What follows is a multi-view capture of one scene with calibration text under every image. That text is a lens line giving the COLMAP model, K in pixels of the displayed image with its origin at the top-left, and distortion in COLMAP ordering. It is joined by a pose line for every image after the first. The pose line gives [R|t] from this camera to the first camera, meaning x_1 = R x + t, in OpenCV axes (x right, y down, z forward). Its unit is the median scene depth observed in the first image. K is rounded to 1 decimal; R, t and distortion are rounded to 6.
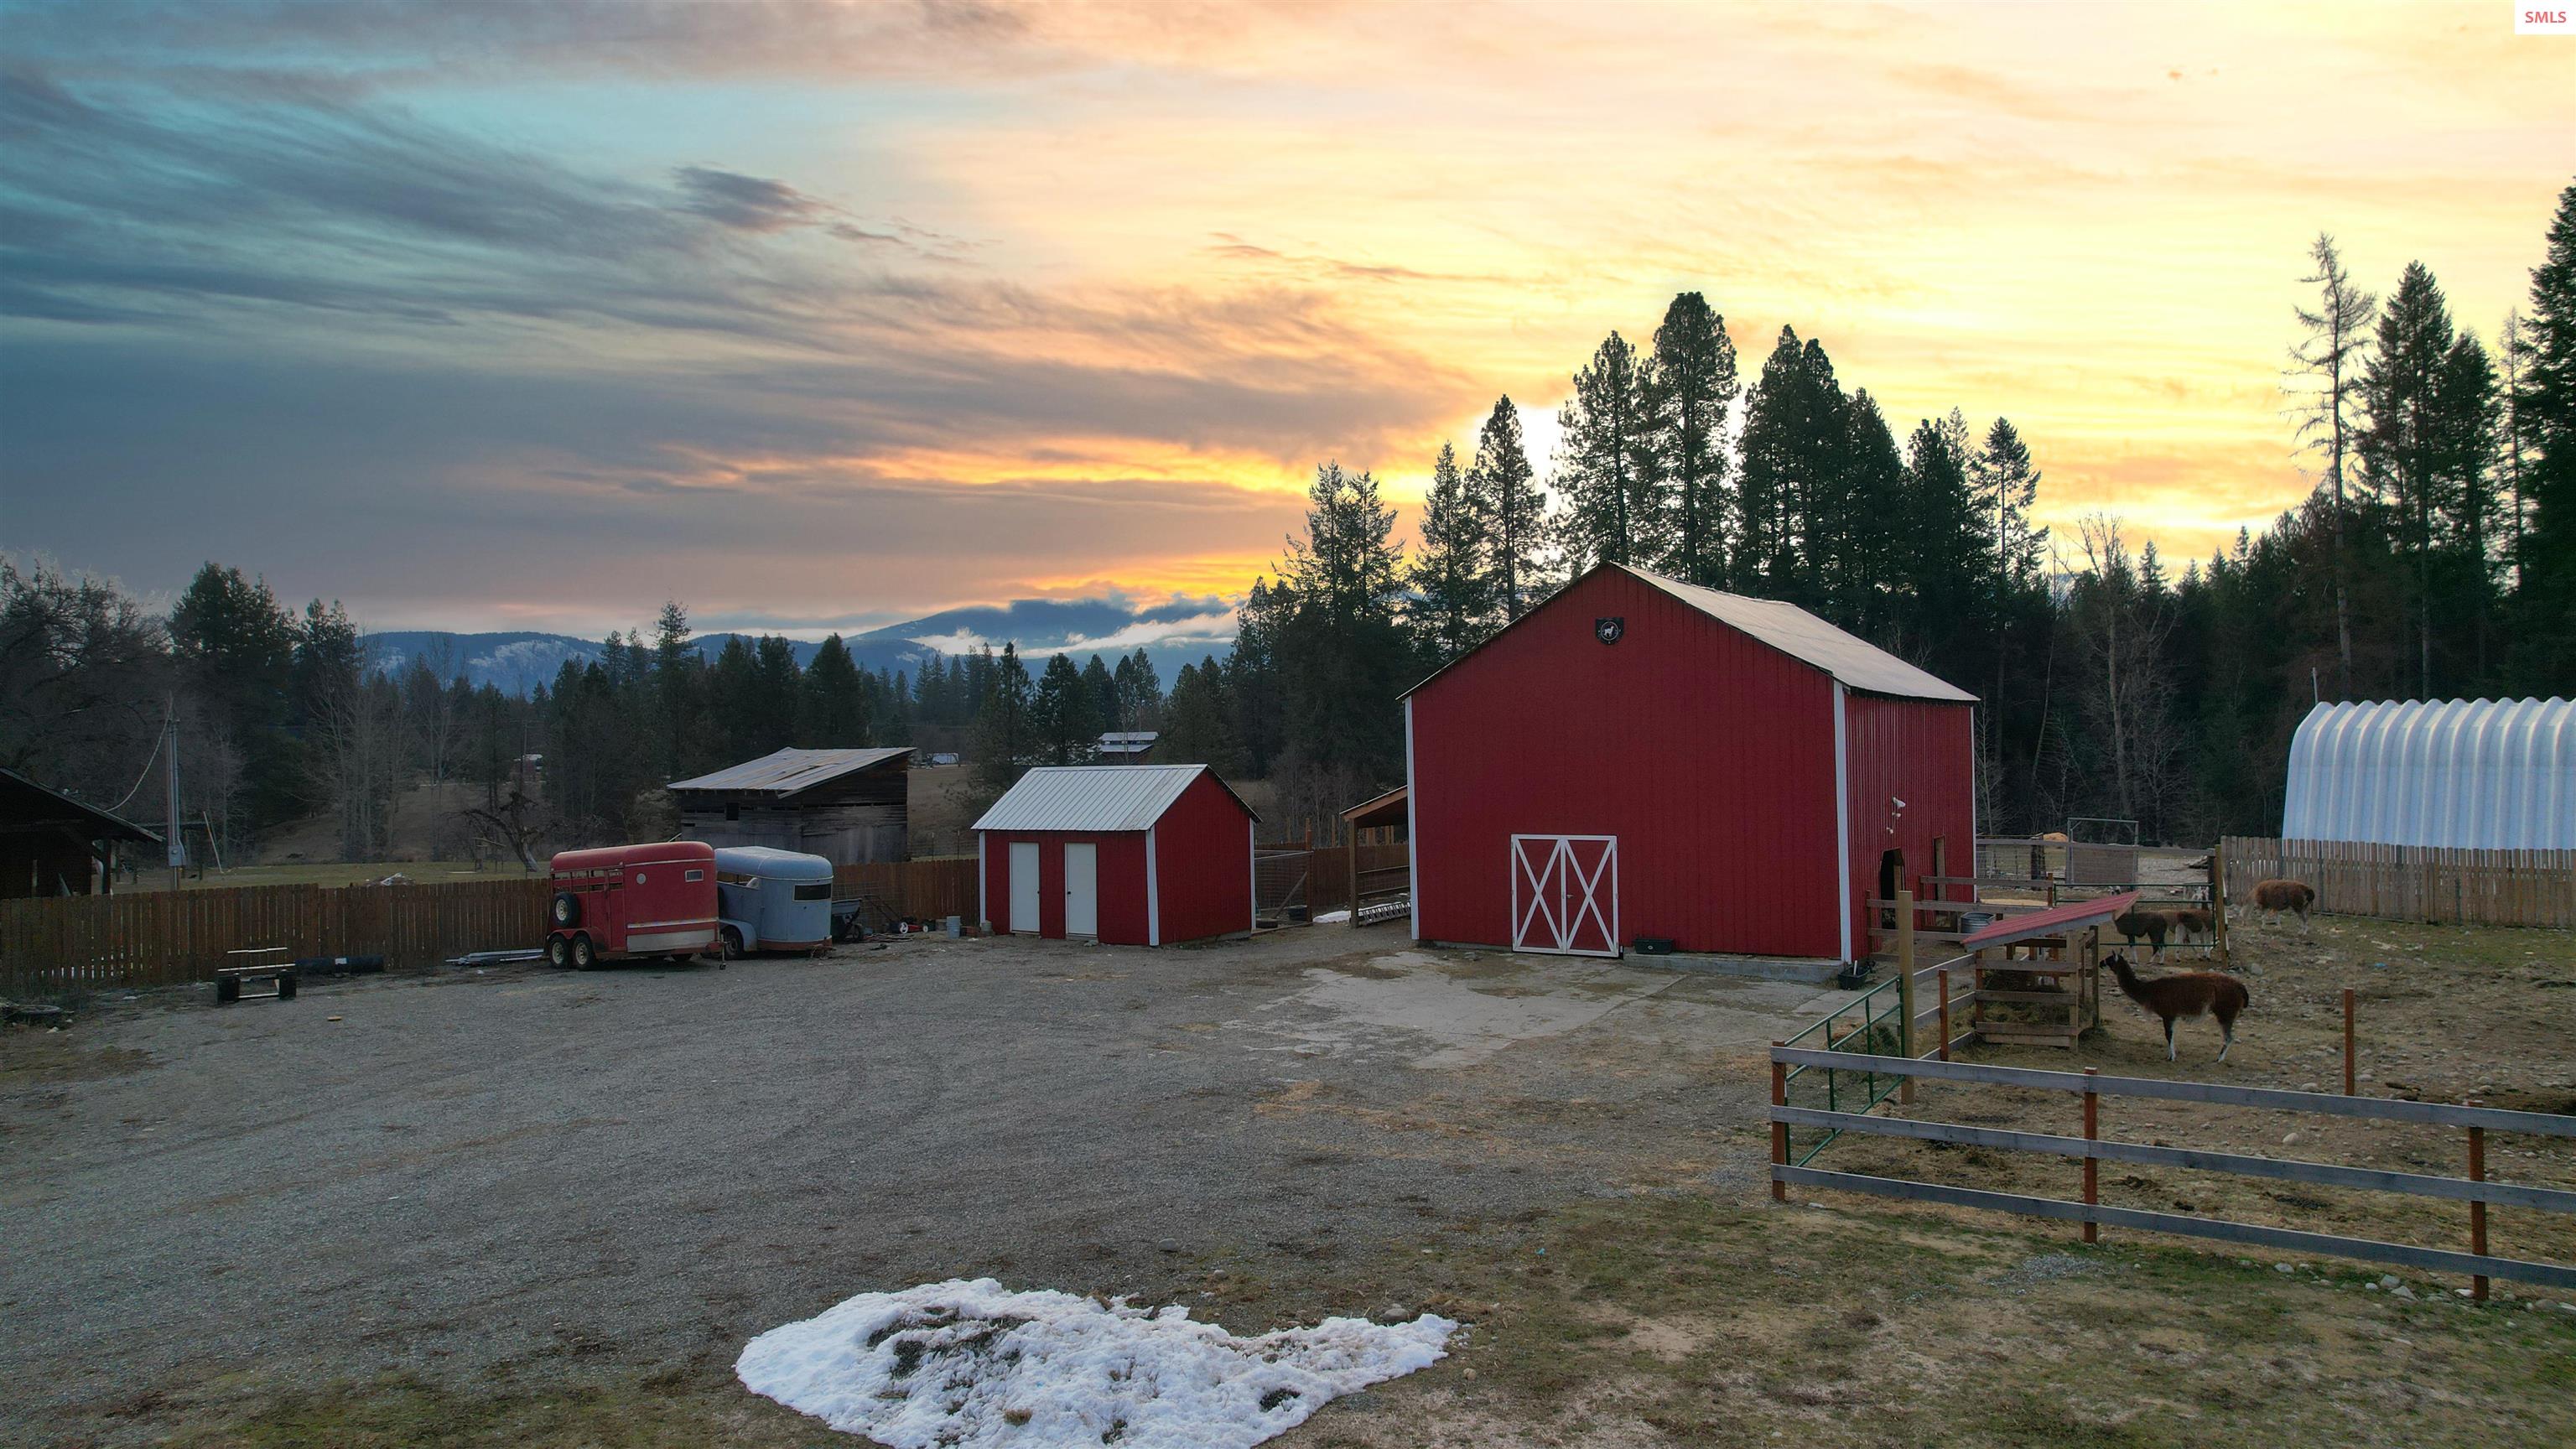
lens RADIAL K [[1670.9, 0, 1287.2], [0, 1670.9, 712.9], [0, 0, 1]] dist [0.006144, 0.003527]
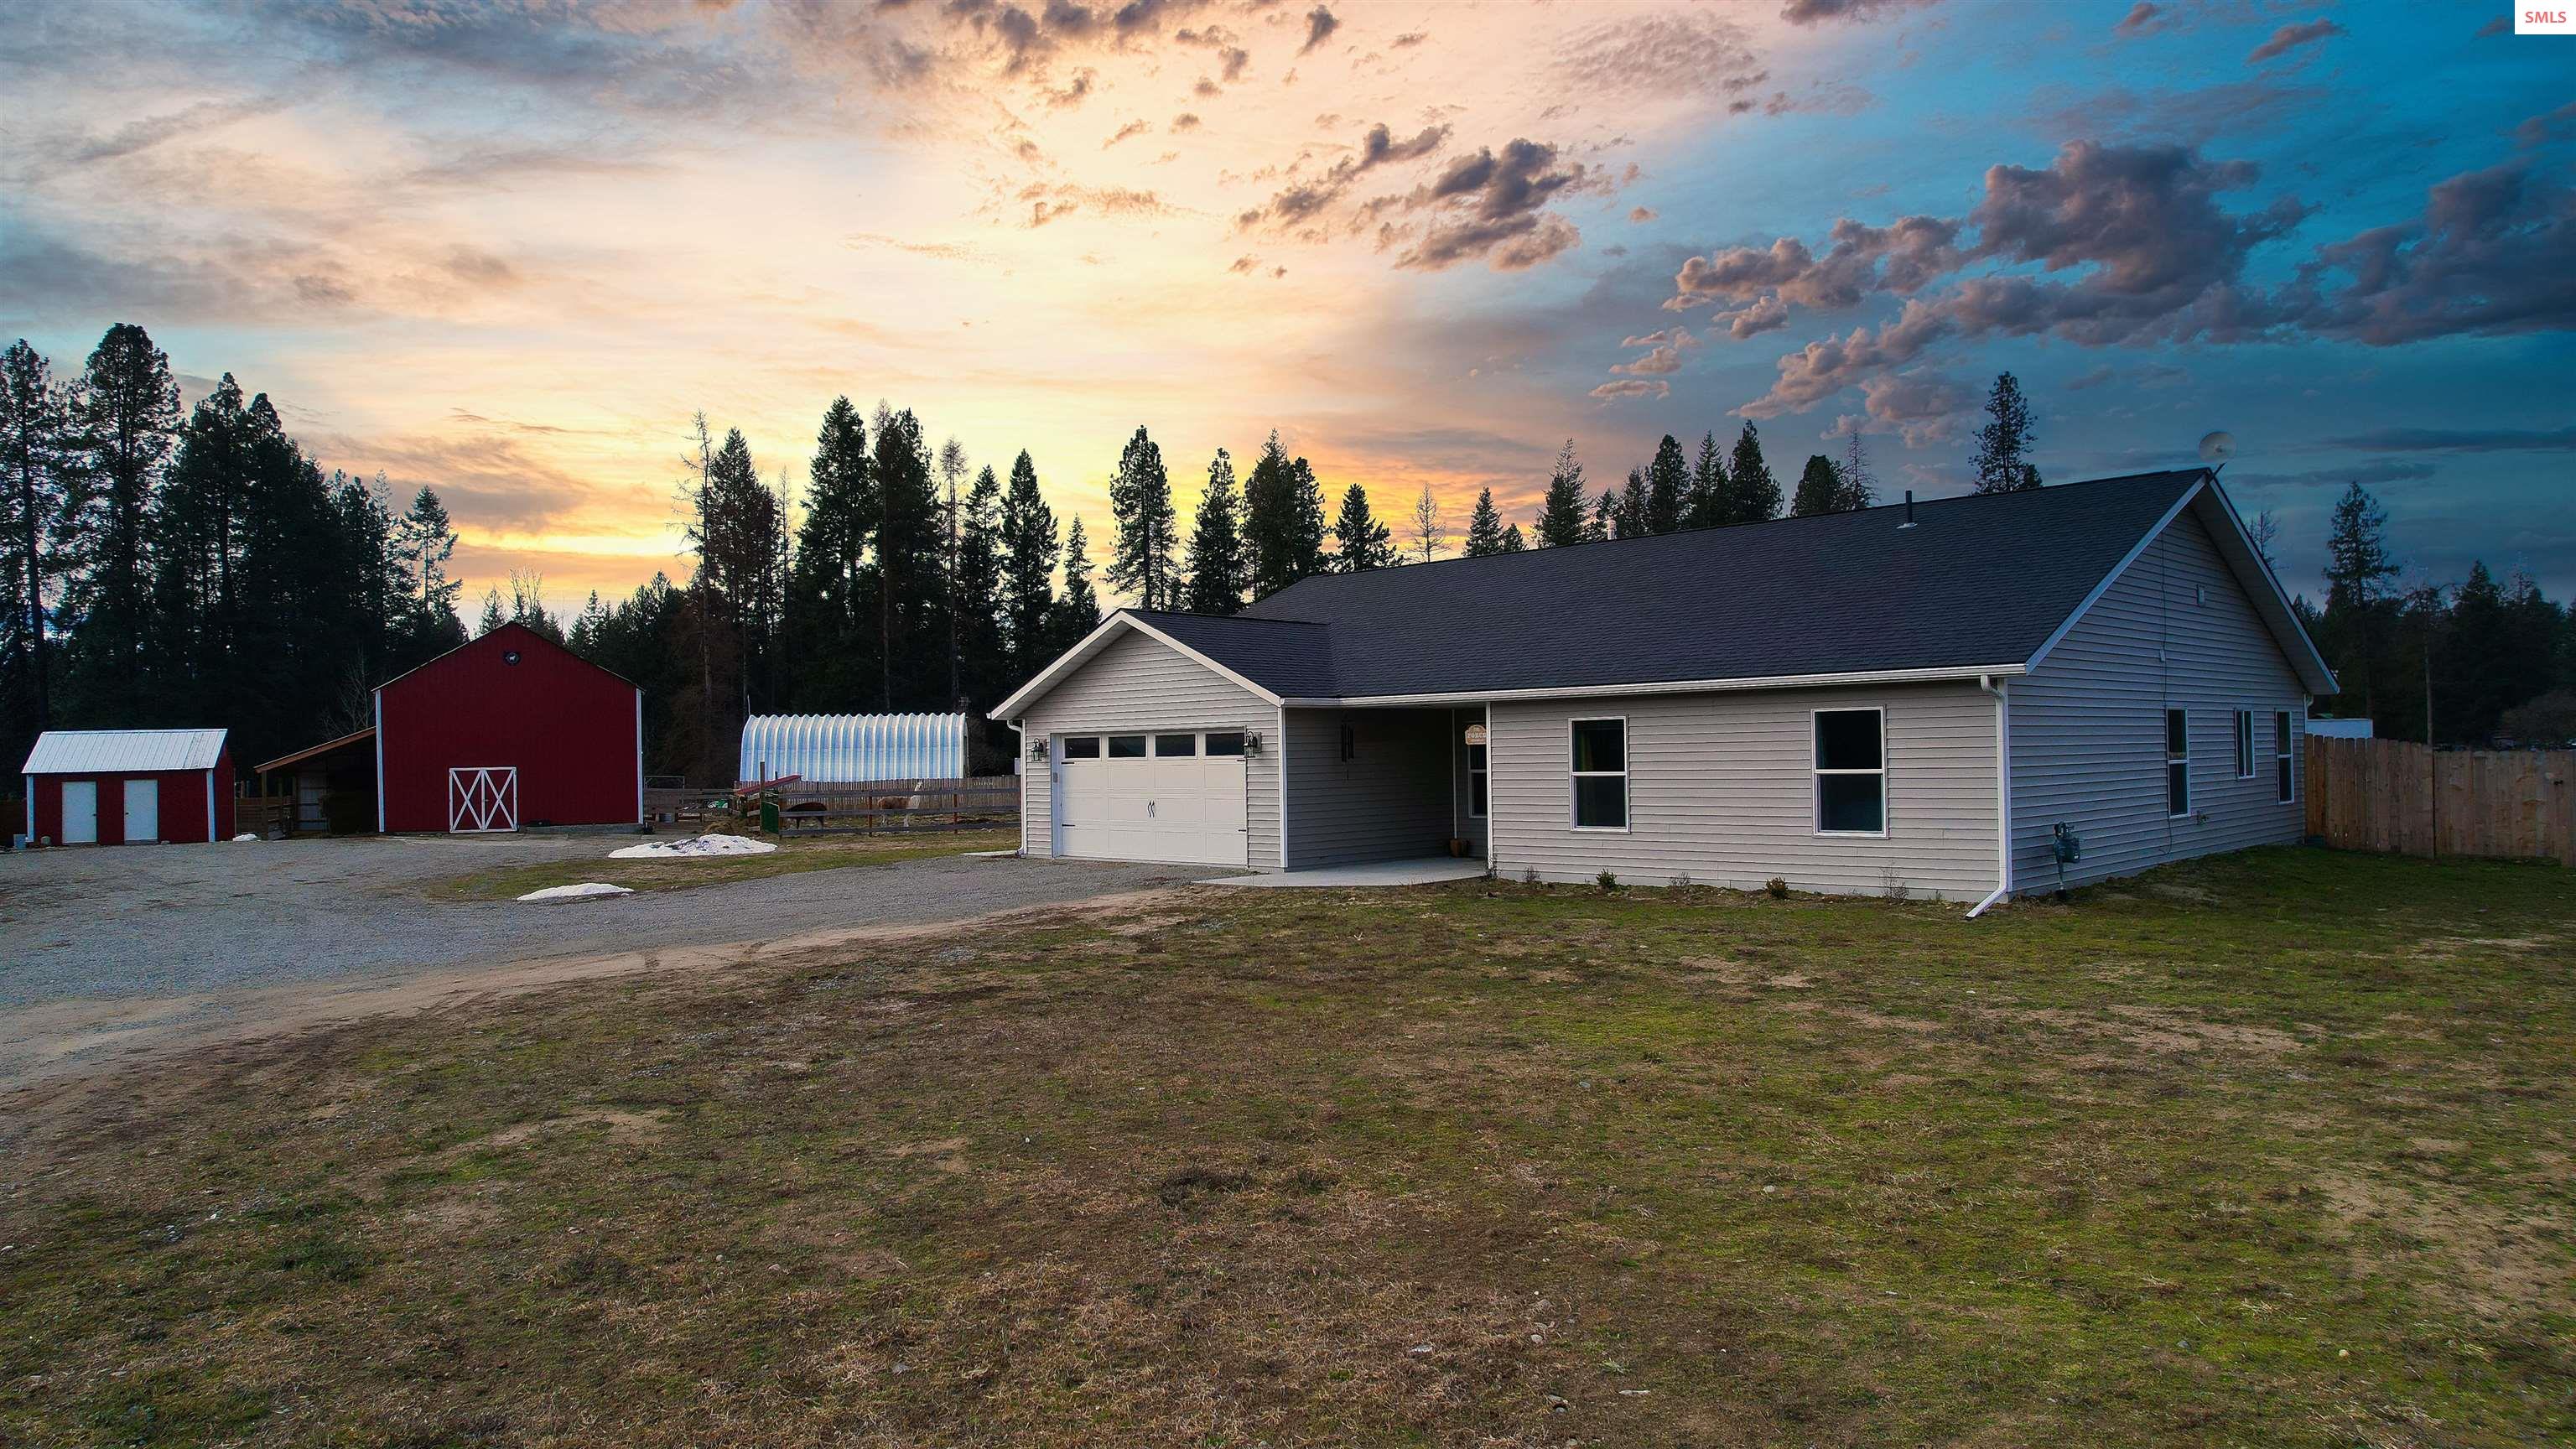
lens RADIAL K [[1670.9, 0, 1287.7], [0, 1670.9, 725.2], [0, 0, 1]] dist [0.006144, 0.003527]
pose [[0.568037, 0.017444, 0.822818, -0.307462], [-0.005382, 0.999833, -0.017482, 0.019417], [-0.822986, 0.005502, 0.568036, -0.281043]]
